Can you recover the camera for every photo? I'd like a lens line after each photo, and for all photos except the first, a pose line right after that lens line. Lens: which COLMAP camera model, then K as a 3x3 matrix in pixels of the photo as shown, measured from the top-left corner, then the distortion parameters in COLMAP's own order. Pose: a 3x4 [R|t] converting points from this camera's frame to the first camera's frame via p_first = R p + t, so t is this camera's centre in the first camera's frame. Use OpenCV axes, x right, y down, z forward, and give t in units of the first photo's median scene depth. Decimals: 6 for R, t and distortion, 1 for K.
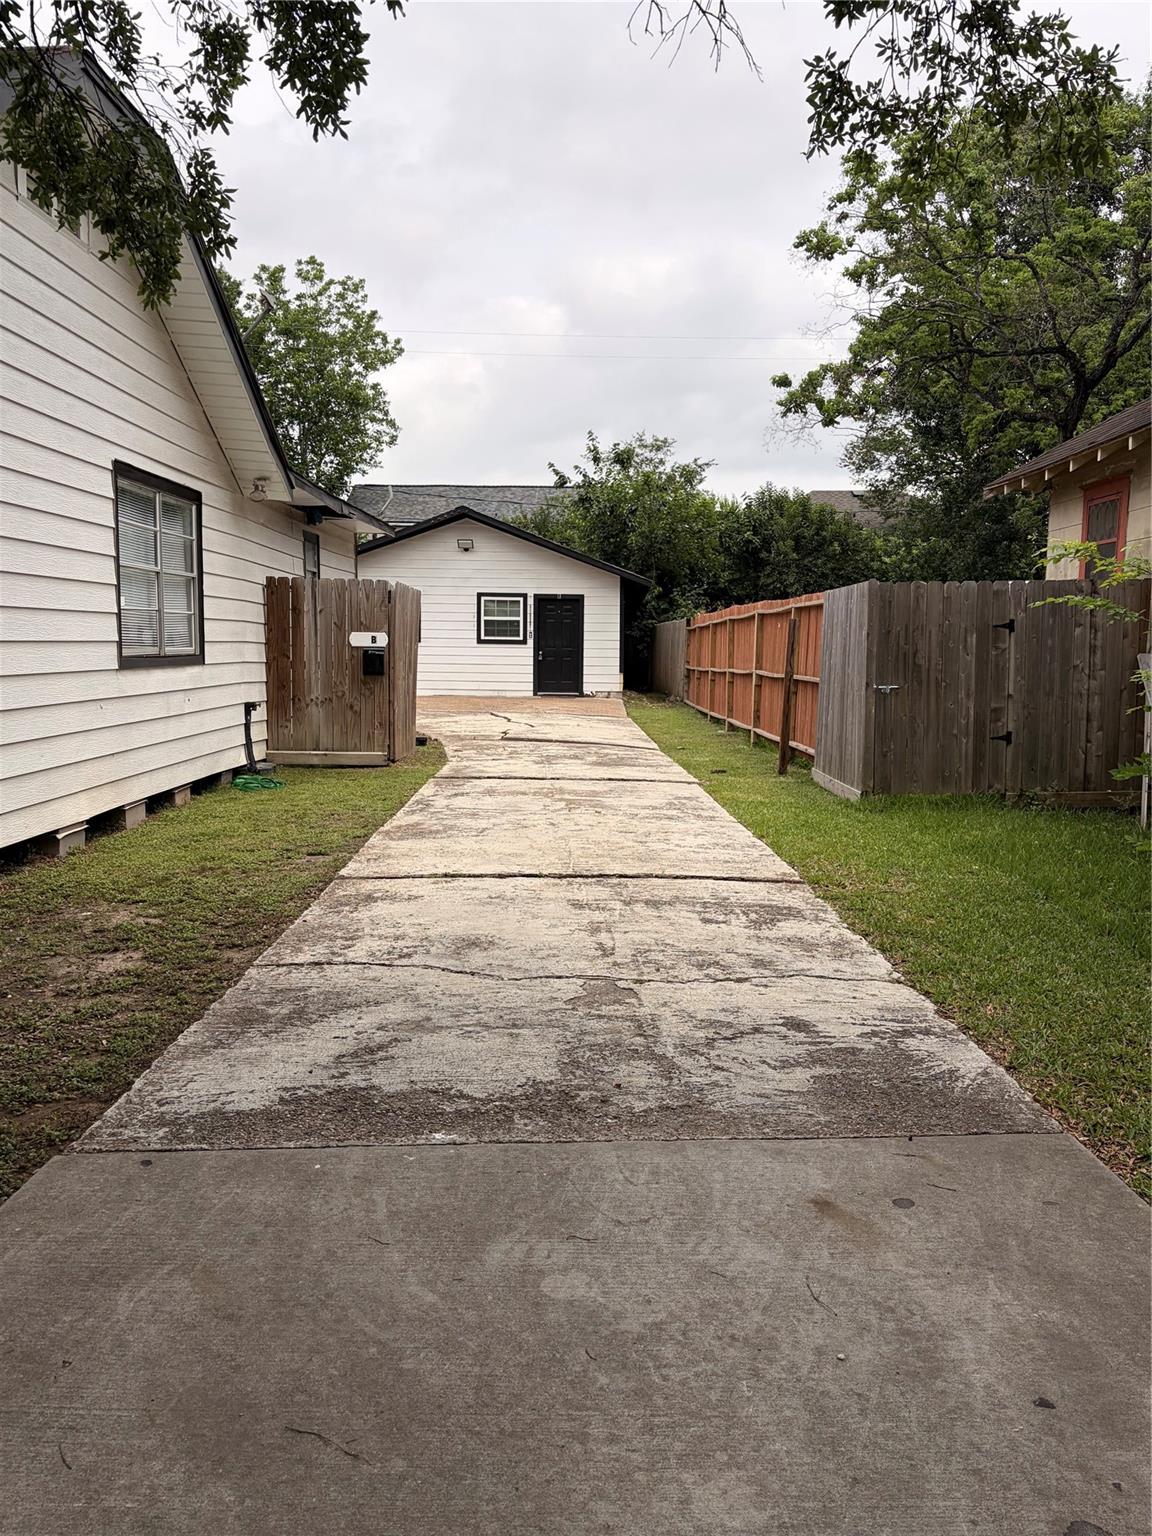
lens RADIAL K [[1207.3, 0, 576.7], [0, 1207.3, 767.2], [0, 0, 1]] dist [0.002974, 0.000470]
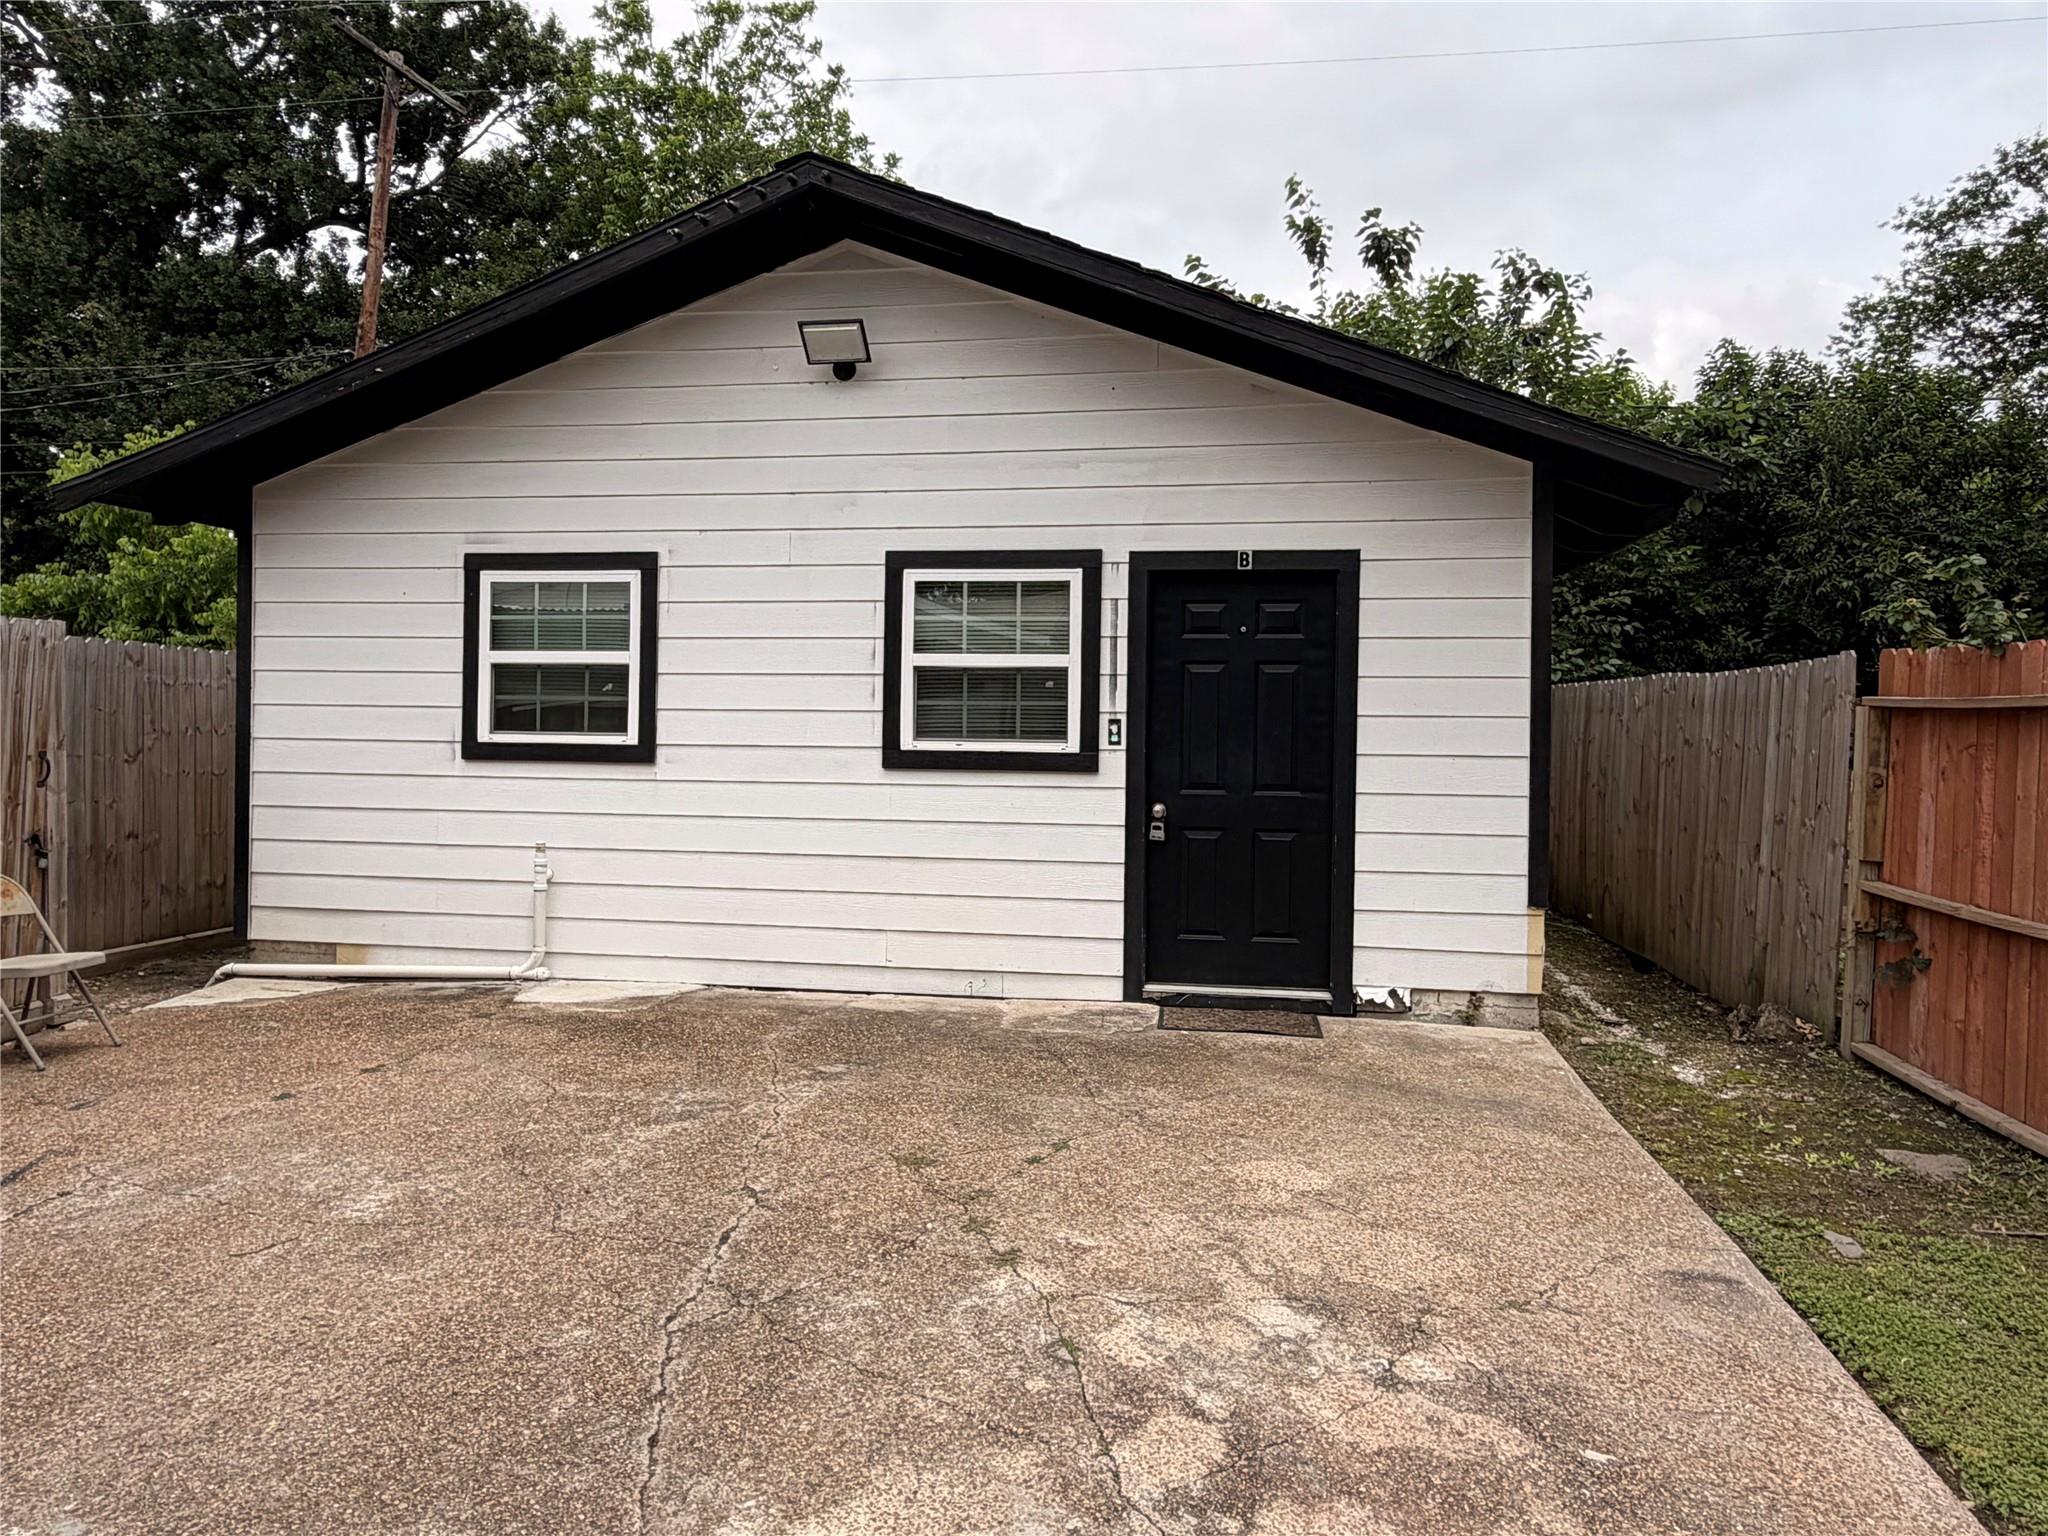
lens RADIAL K [[1371.0, 0, 936.5], [0, 1371.0, 765.9], [0, 0, 1]] dist [0.008280, -0.000148]
pose [[0.980336, 0.007565, -0.197193, -0.017300], [-0.021075, 0.997564, -0.066503, -0.073188], [0.196209, 0.069351, 0.978107, 0.635440]]
